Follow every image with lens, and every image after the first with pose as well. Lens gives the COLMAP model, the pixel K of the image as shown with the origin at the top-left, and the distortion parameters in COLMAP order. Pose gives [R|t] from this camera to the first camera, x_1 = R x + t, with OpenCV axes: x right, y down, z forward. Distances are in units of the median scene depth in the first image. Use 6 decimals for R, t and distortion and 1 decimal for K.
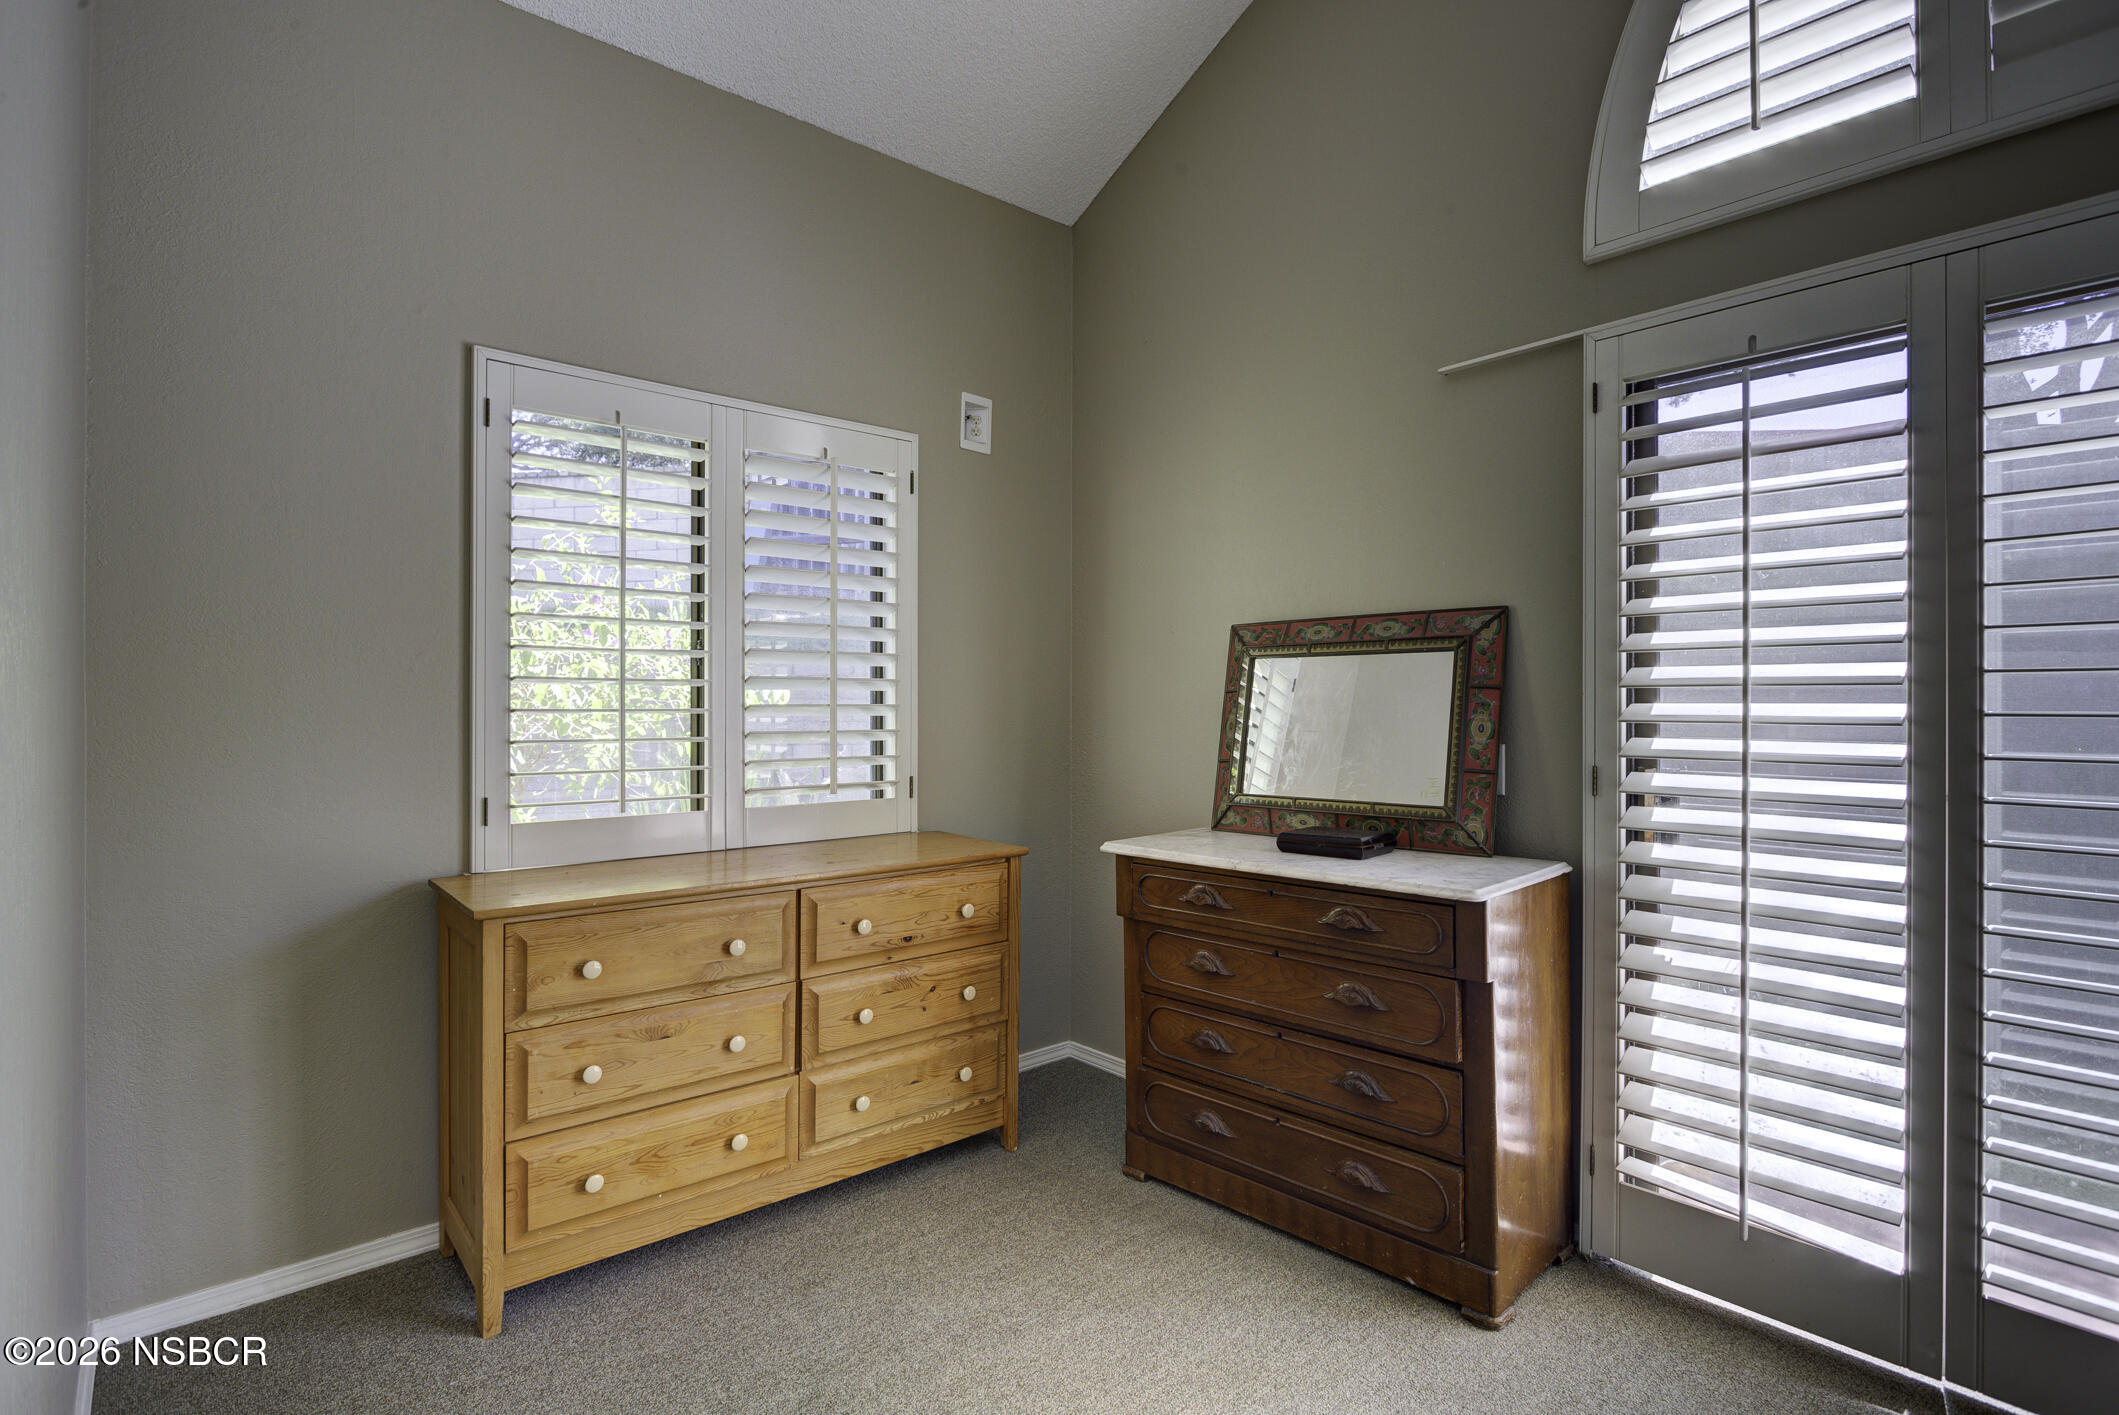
lens RADIAL K [[1038.7, 0, 1061.5], [0, 1038.7, 693.0], [0, 0, 1]] dist [-0.018058, 0.005565]
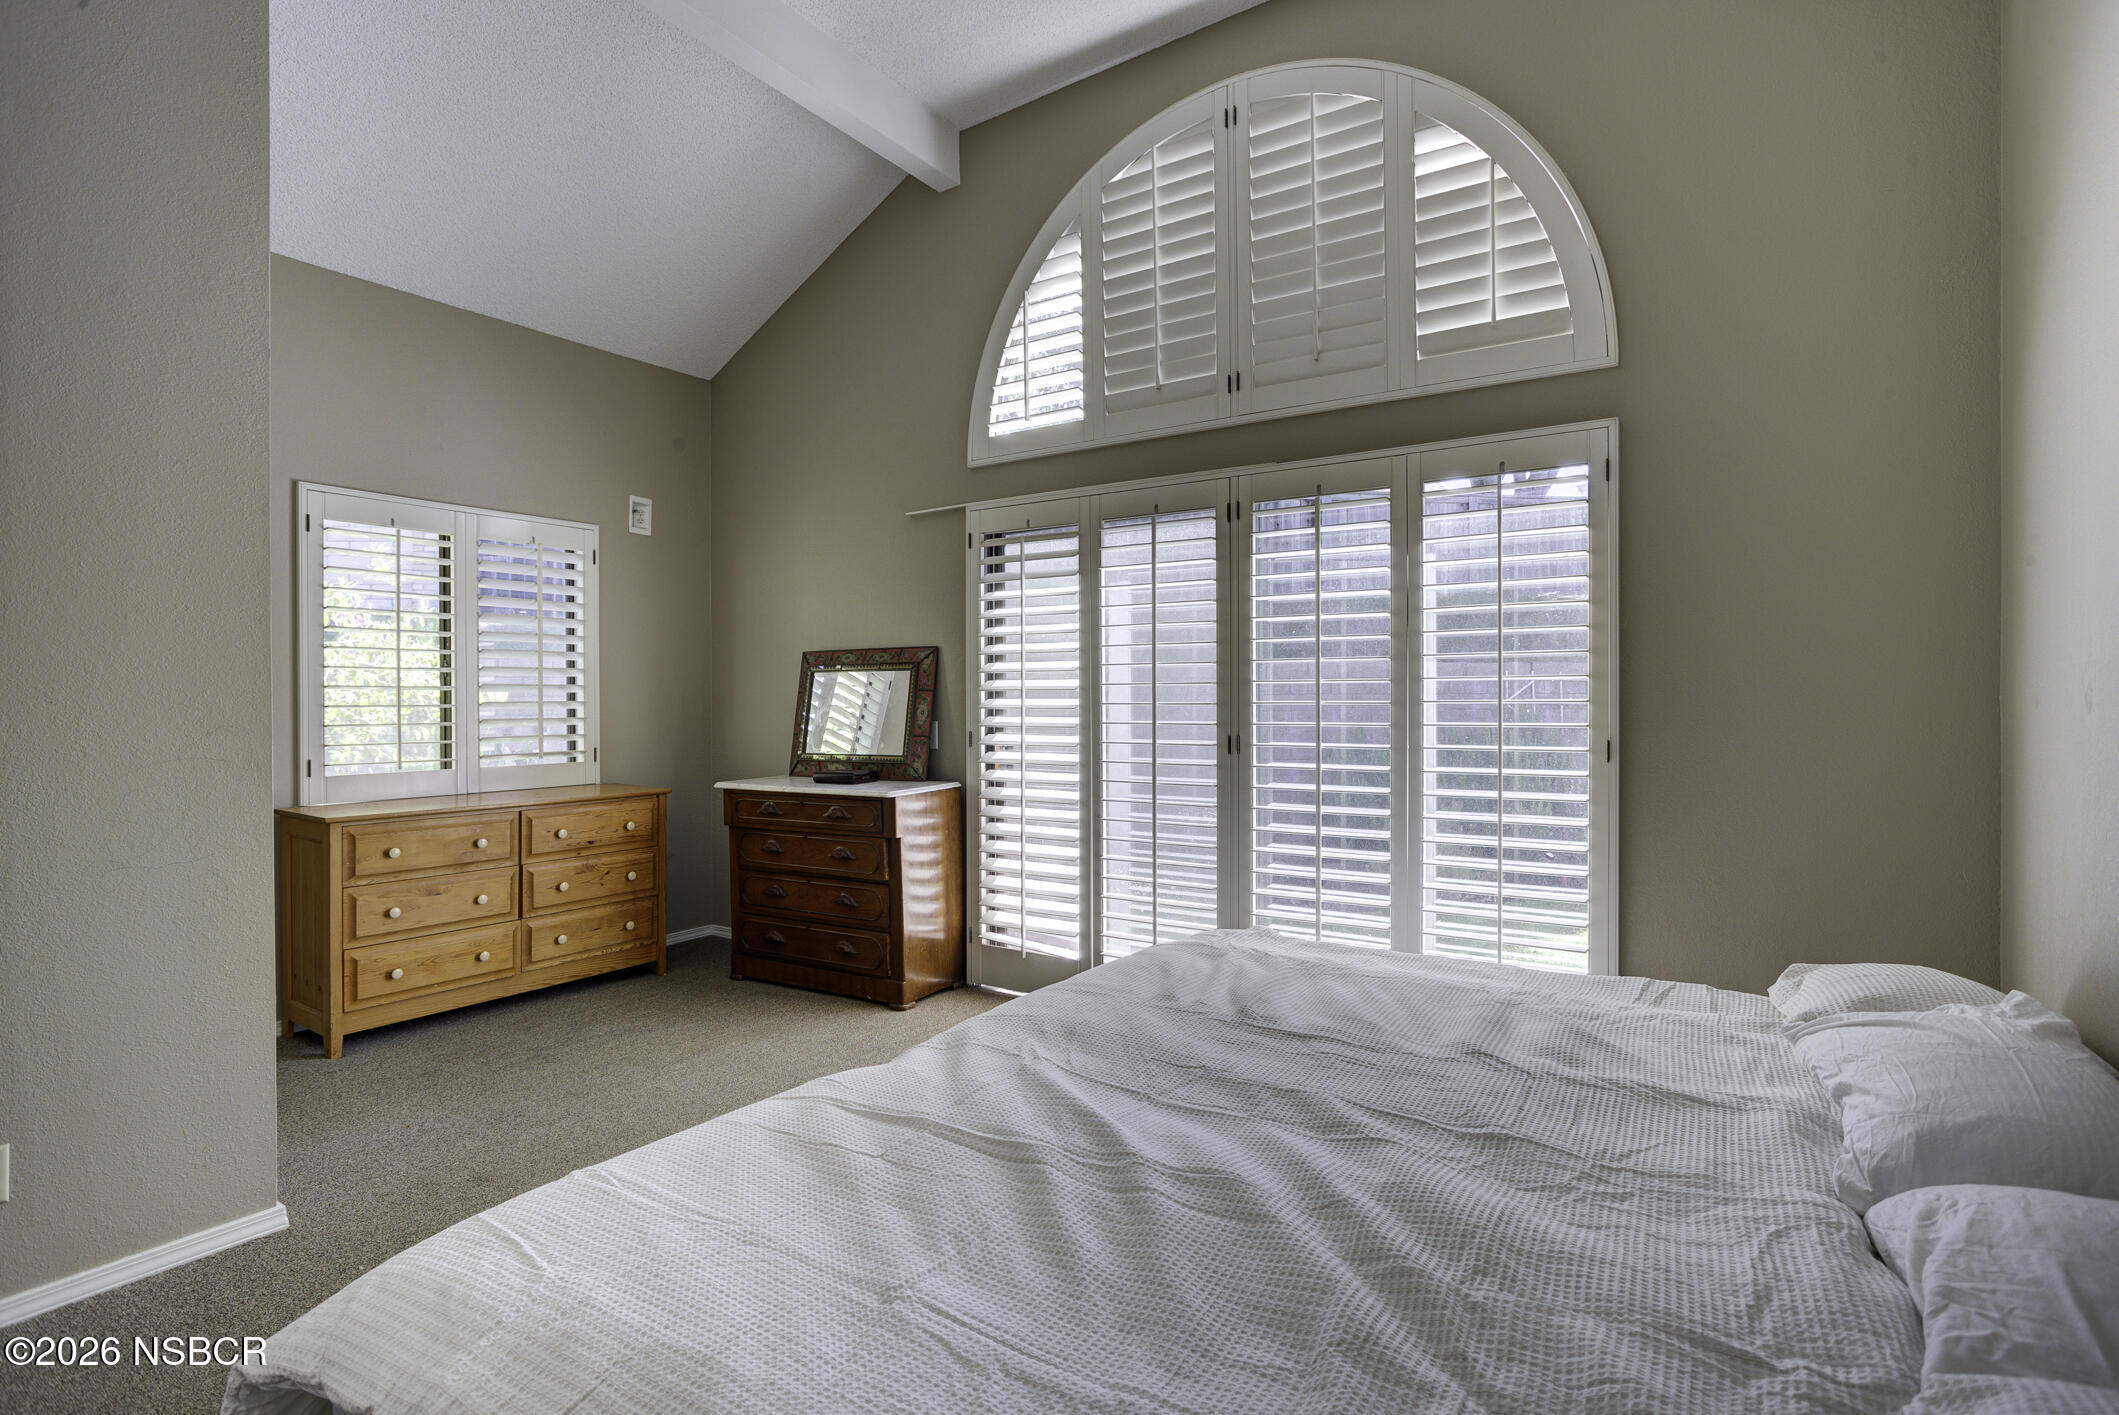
lens RADIAL K [[1038.7, 0, 1059.7], [0, 1038.7, 700.0], [0, 0, 1]] dist [-0.018058, 0.005565]
pose [[0.966981, -0.004732, 0.254806, 0.177487], [0.001541, 0.999918, 0.012722, -0.012173], [-0.254845, -0.011909, 0.966909, -0.895914]]
